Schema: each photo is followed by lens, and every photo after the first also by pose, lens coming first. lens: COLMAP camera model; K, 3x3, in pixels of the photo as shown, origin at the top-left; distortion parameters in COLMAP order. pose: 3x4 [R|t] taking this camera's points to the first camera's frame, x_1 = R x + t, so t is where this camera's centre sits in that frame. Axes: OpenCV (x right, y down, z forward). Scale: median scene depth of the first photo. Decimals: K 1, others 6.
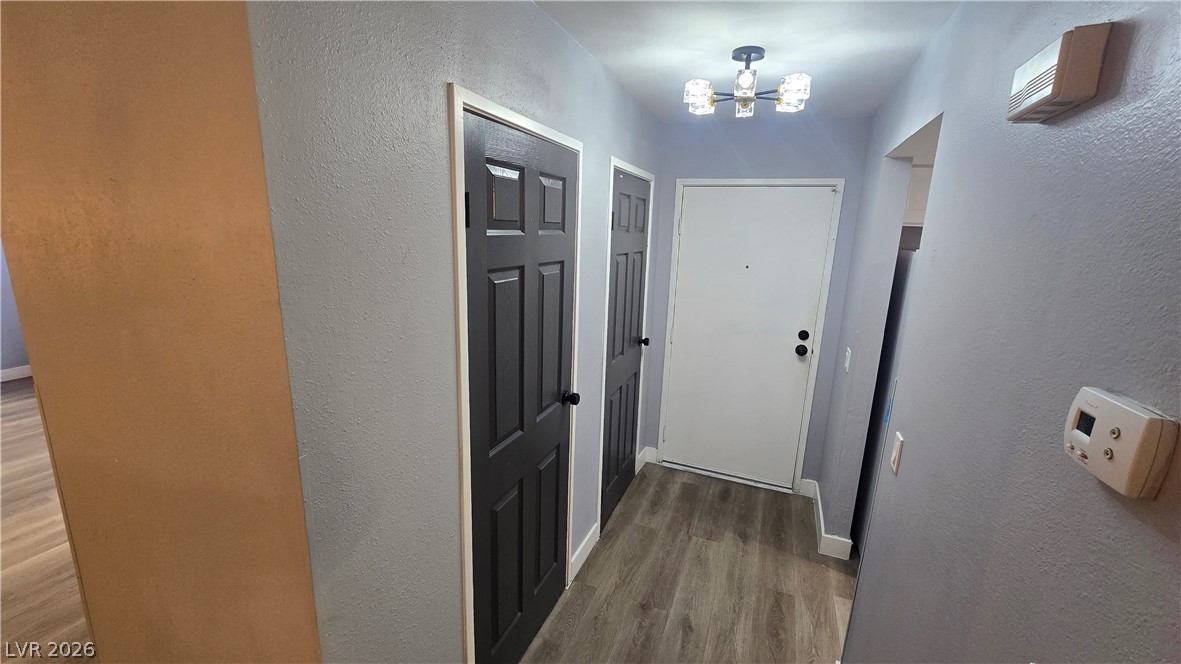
lens RADIAL K [[482.6, 0, 585.9], [0, 482.6, 337.0], [0, 0, 1]] dist [0.000044, -0.000300]
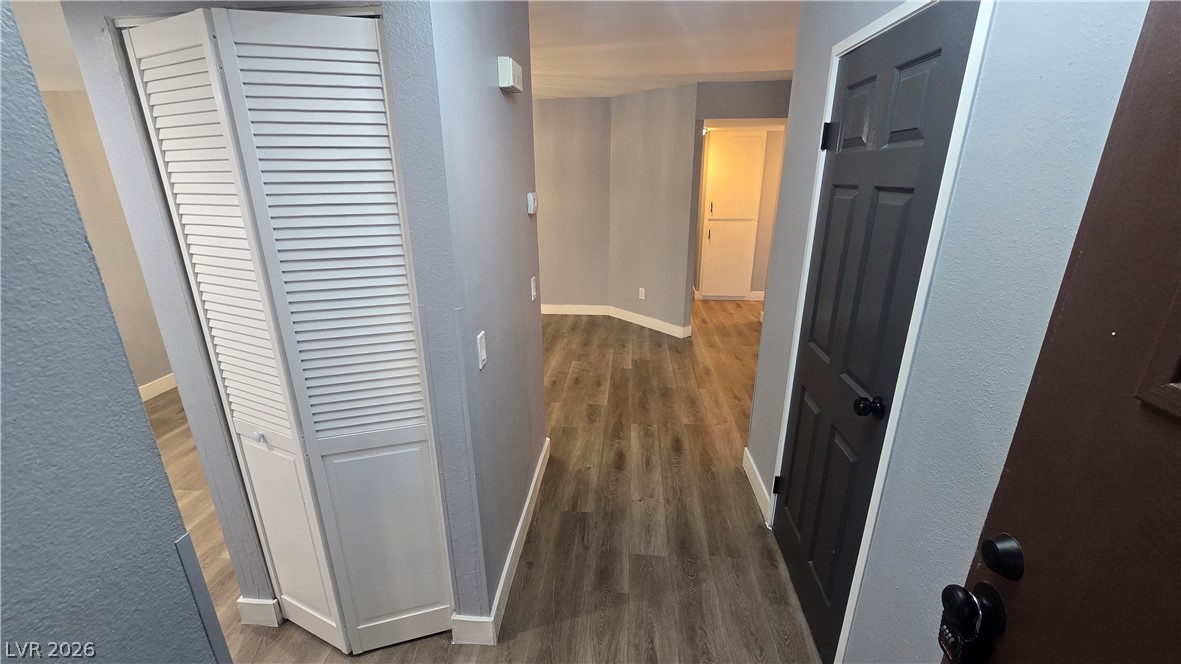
lens RADIAL K [[482.6, 0, 585.9], [0, 482.6, 337.0], [0, 0, 1]] dist [0.000044, -0.000300]
pose [[-0.957868, 0.066384, -0.279430, 0.521775], [-0.088163, 0.857988, 0.506047, -0.256155], [0.273341, 0.509362, -0.815987, 1.399652]]
